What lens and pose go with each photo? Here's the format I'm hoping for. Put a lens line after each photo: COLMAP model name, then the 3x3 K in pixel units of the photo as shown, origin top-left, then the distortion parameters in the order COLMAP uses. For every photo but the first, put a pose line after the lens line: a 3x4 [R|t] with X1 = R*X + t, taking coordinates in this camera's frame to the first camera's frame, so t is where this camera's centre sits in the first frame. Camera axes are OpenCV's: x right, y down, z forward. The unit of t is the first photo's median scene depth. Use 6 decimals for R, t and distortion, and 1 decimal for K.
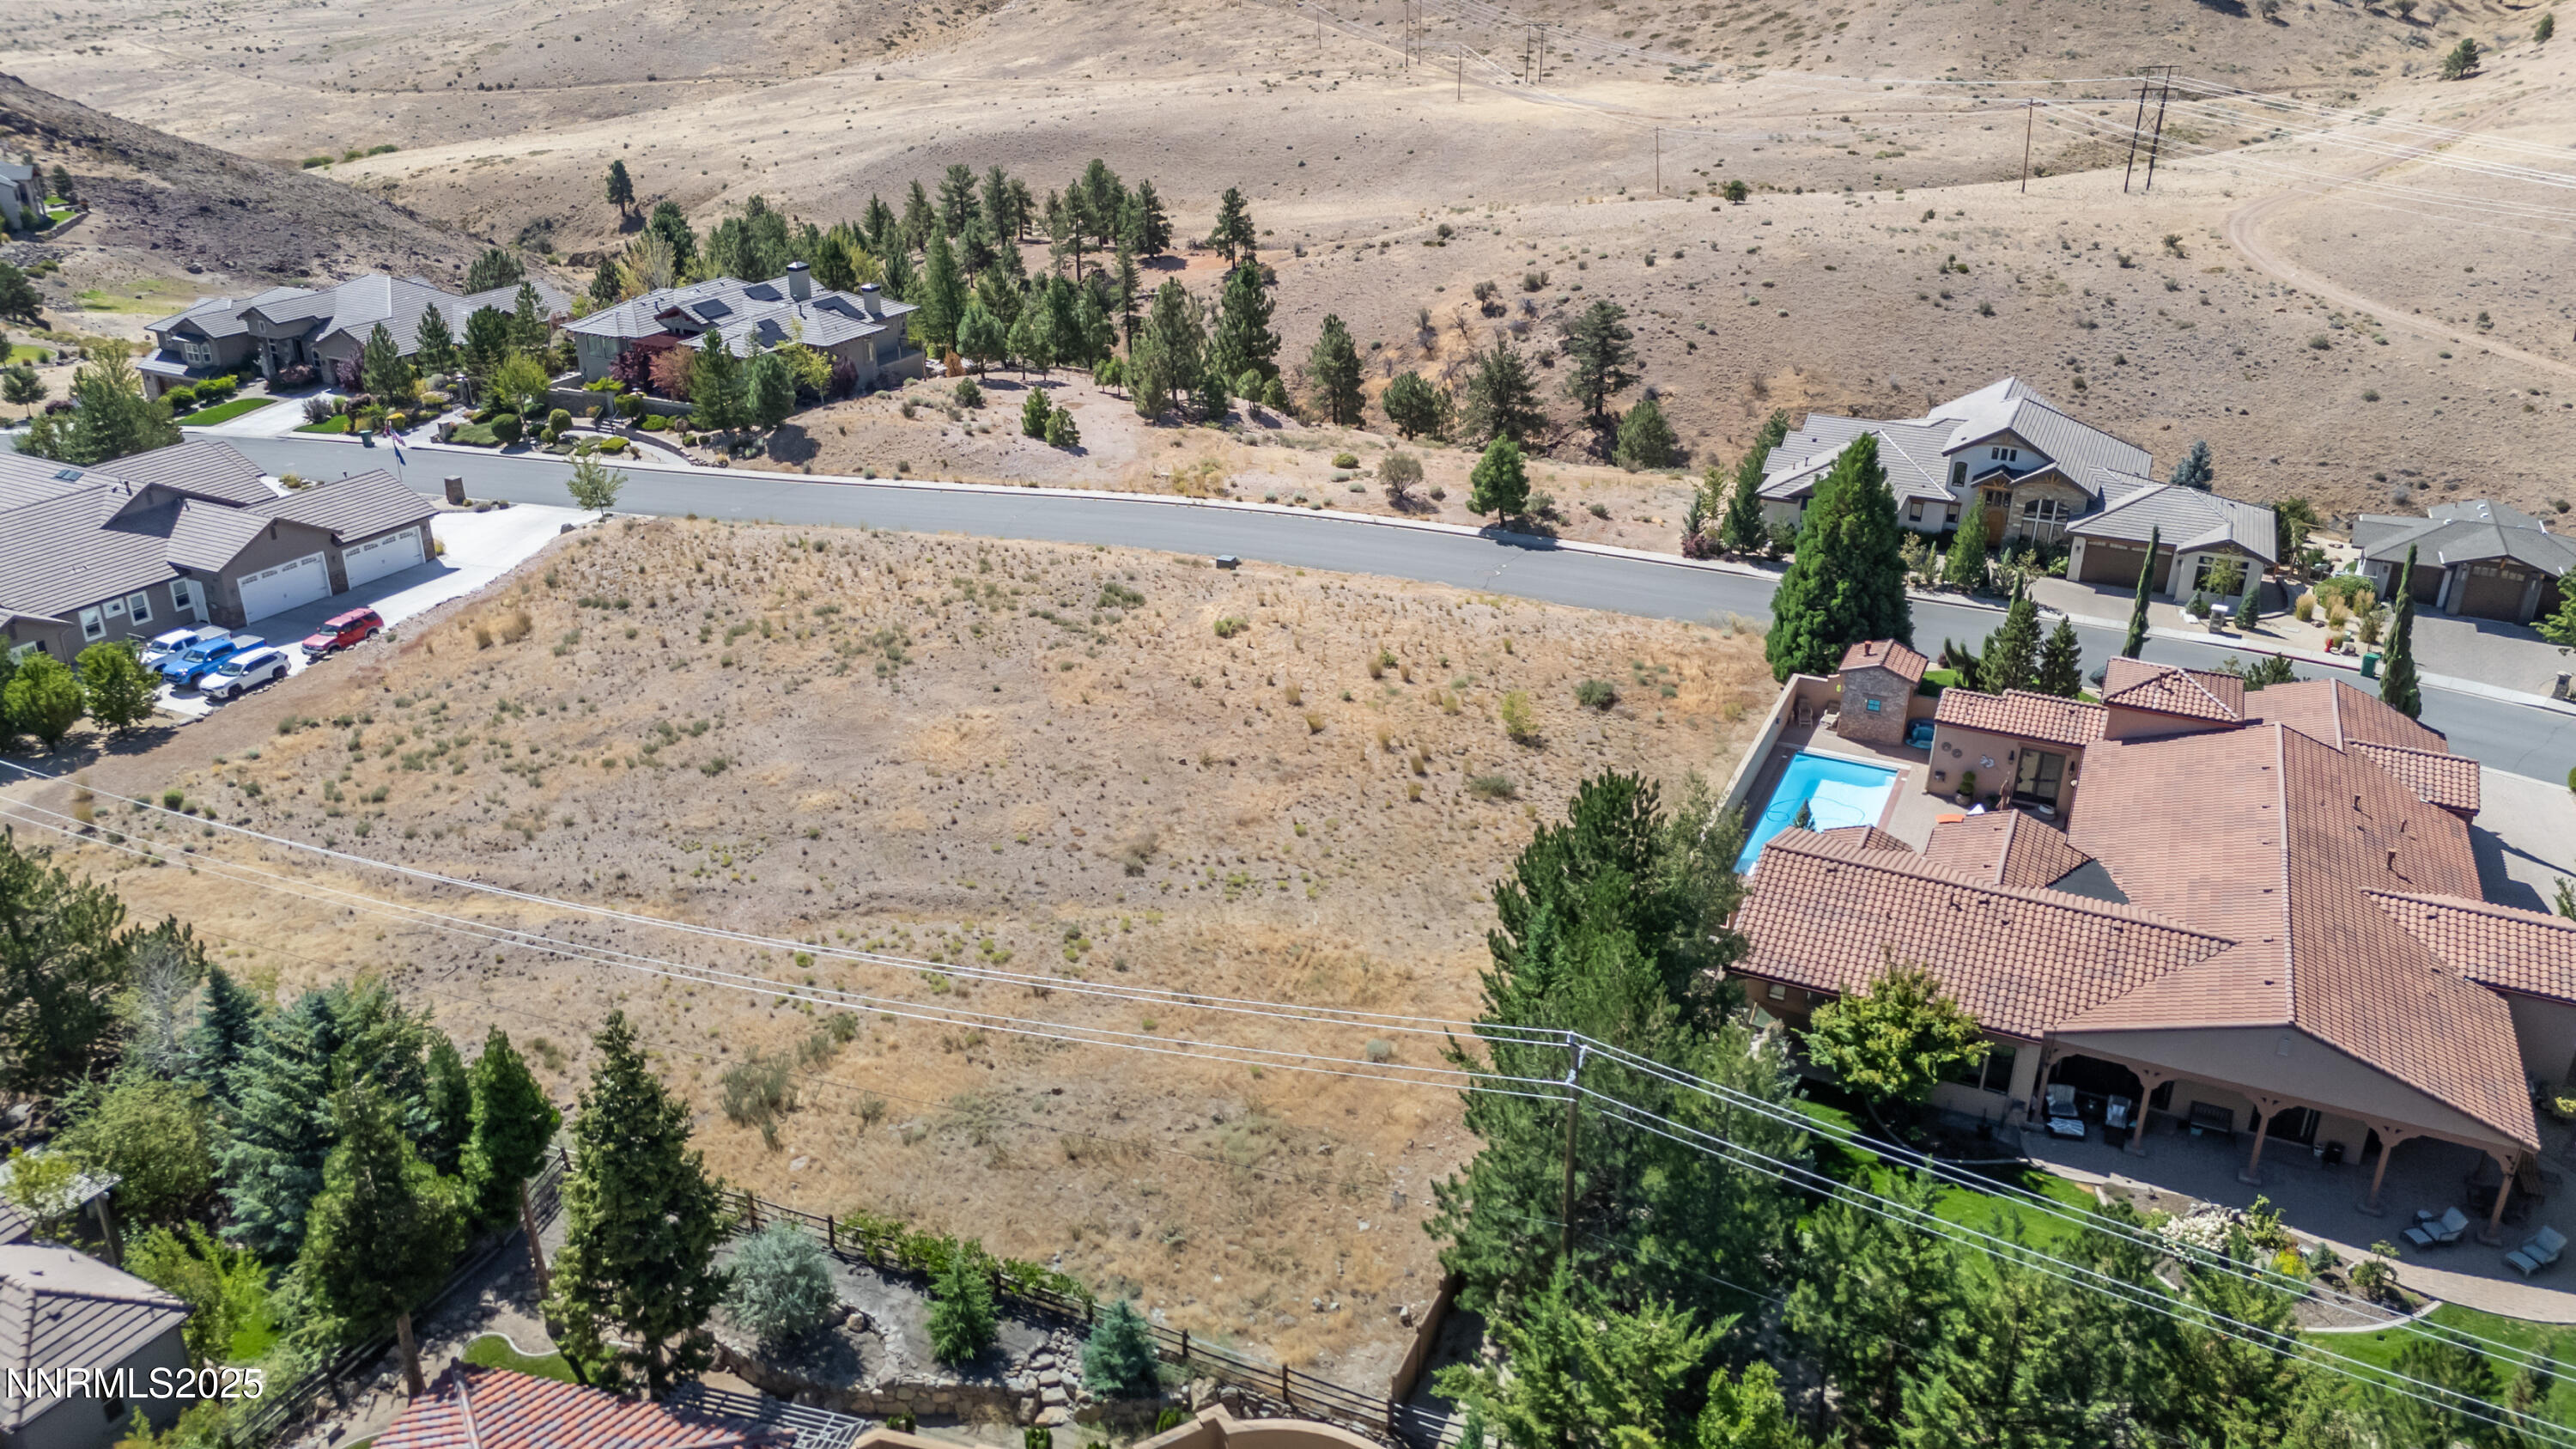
lens RADIAL K [[1879.4, 0, 1300.2], [0, 1879.4, 728.6], [0, 0, 1]] dist [0.087413, -0.094077]
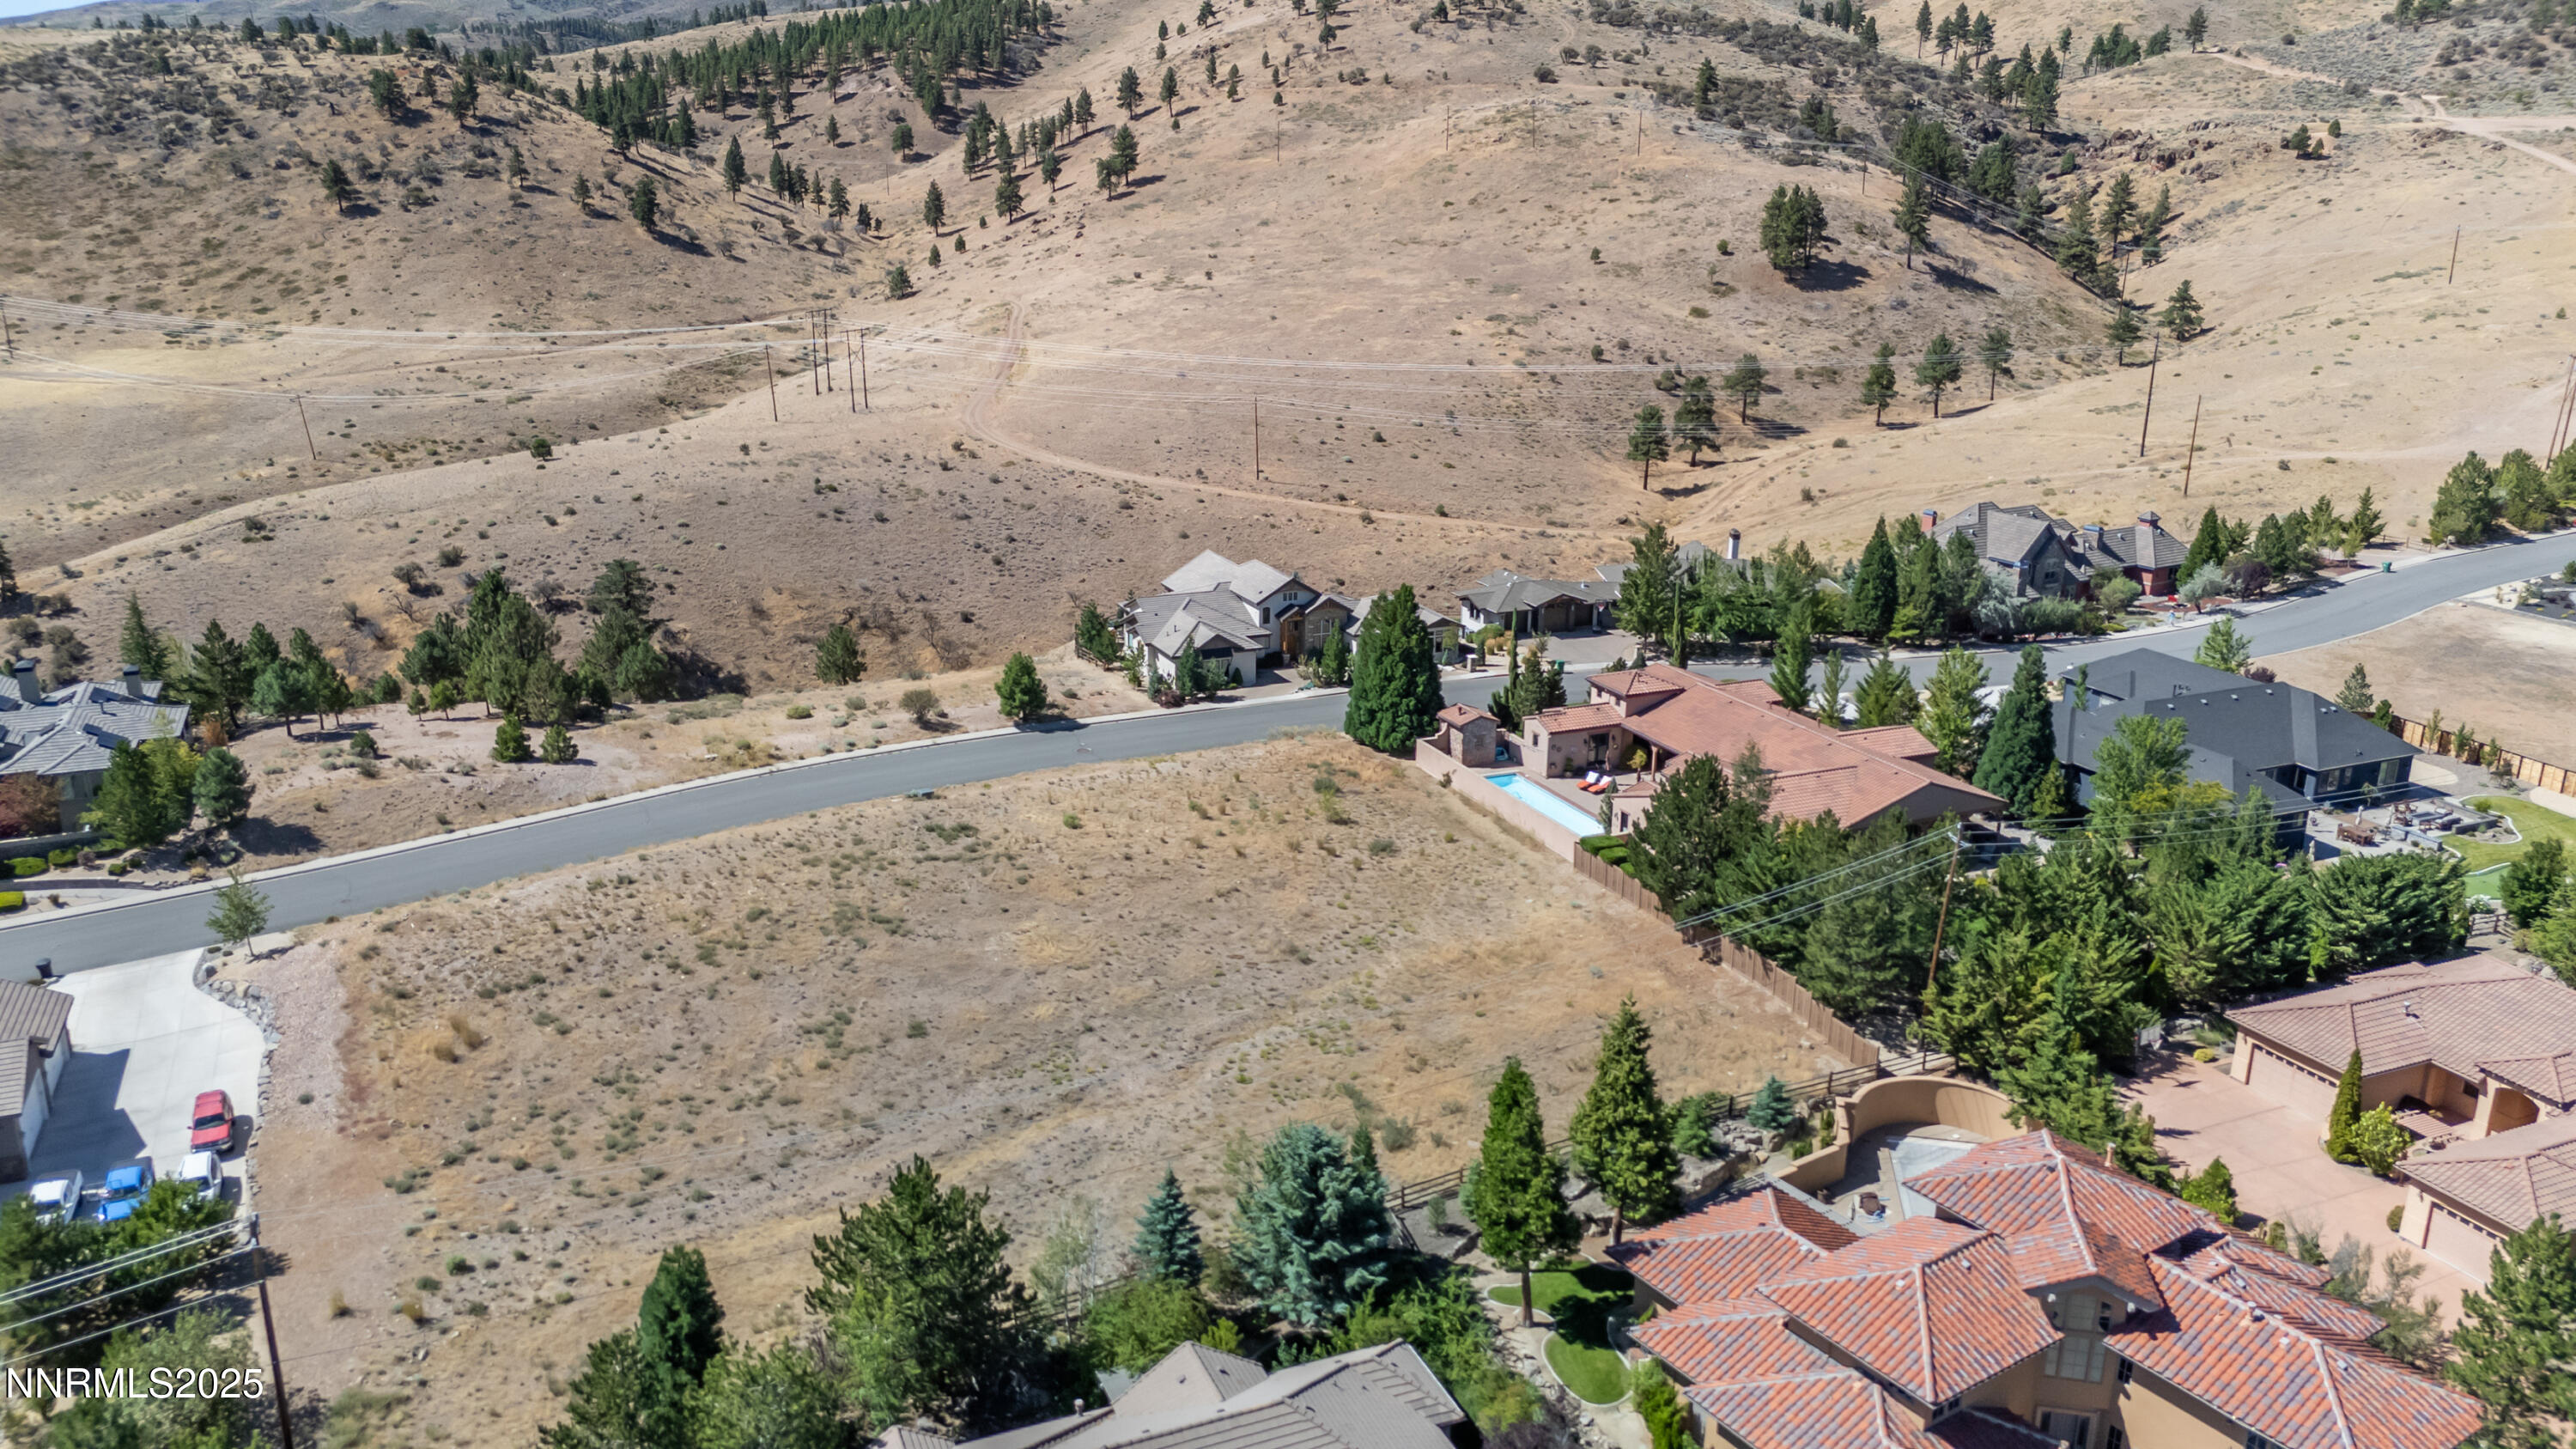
lens RADIAL K [[1892.6, 0, 1291.2], [0, 1892.6, 722.8], [0, 0, 1]] dist [0.081924, -0.079050]
pose [[0.656656, -0.231452, 0.717798, -0.582126], [0.306048, 0.951637, 0.026874, -0.073452], [-0.689303, 0.202033, 0.695733, -0.003970]]
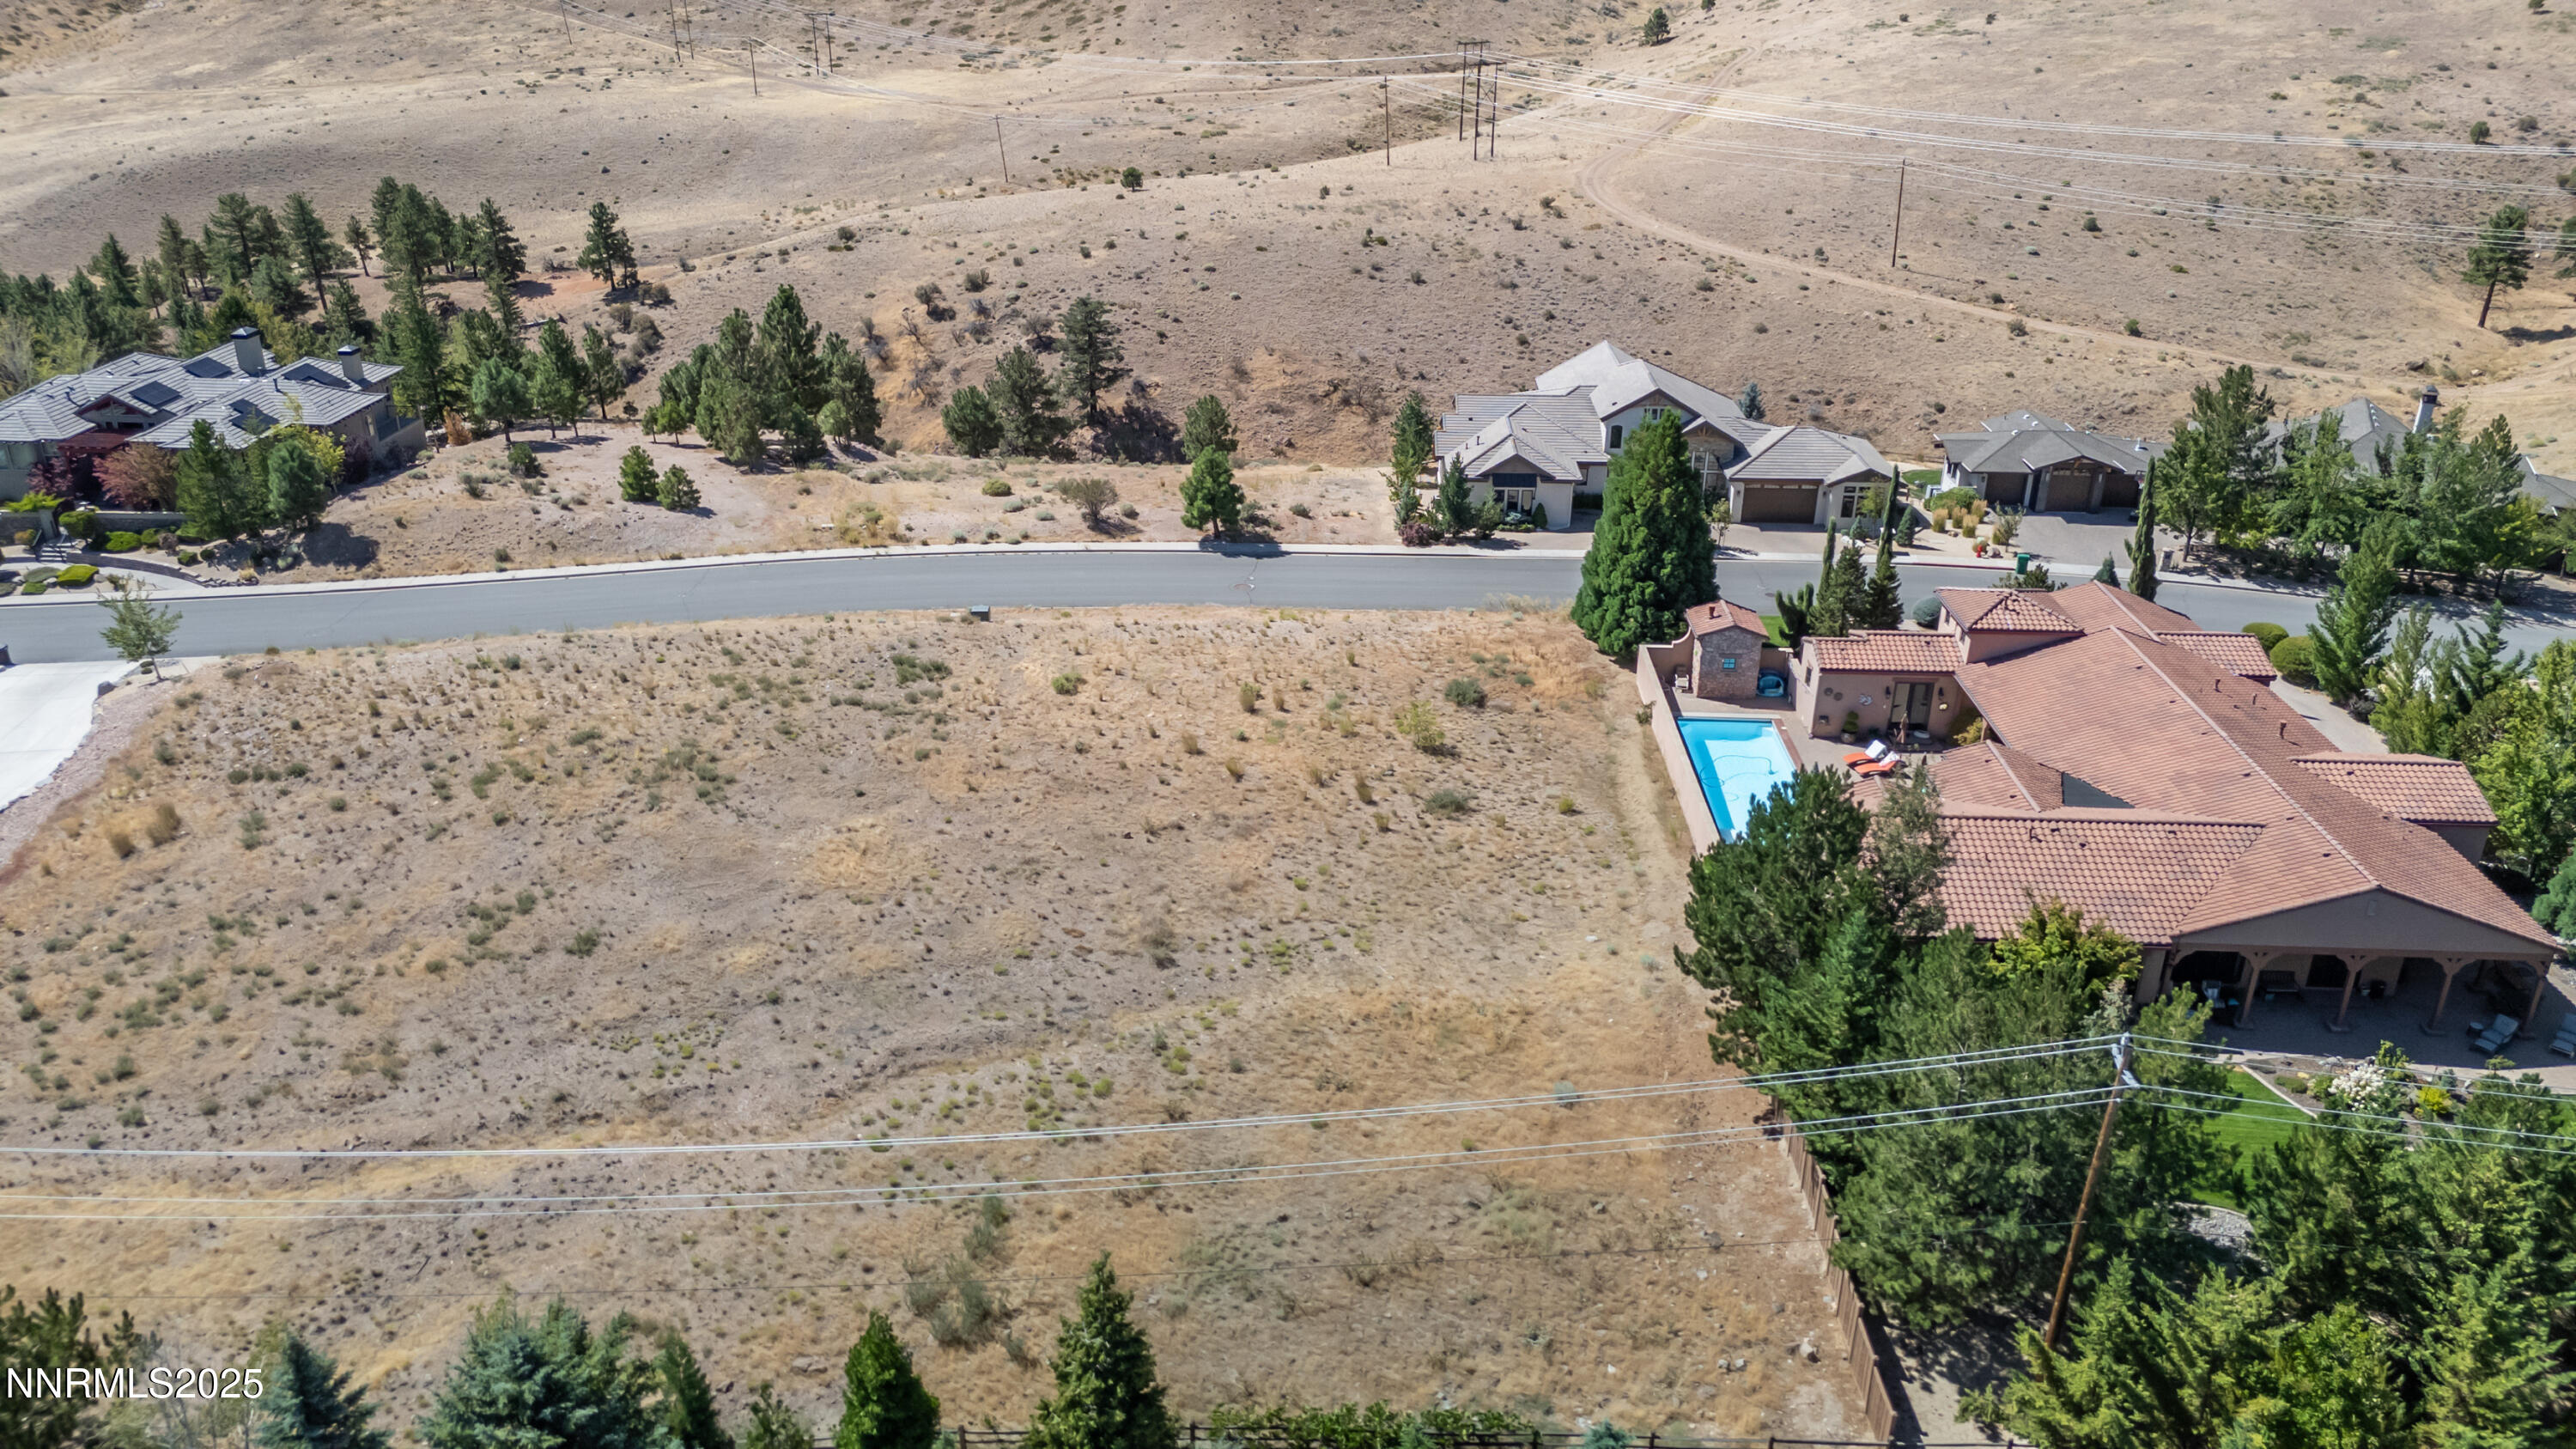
lens RADIAL K [[1884.8, 0, 1295.7], [0, 1884.8, 725.6], [0, 0, 1]] dist [0.078575, -0.073656]
pose [[0.921291, -0.161934, 0.353555, -0.184173], [0.159801, 0.986513, 0.035432, -0.033402], [-0.354524, 0.023855, 0.934742, 0.061599]]
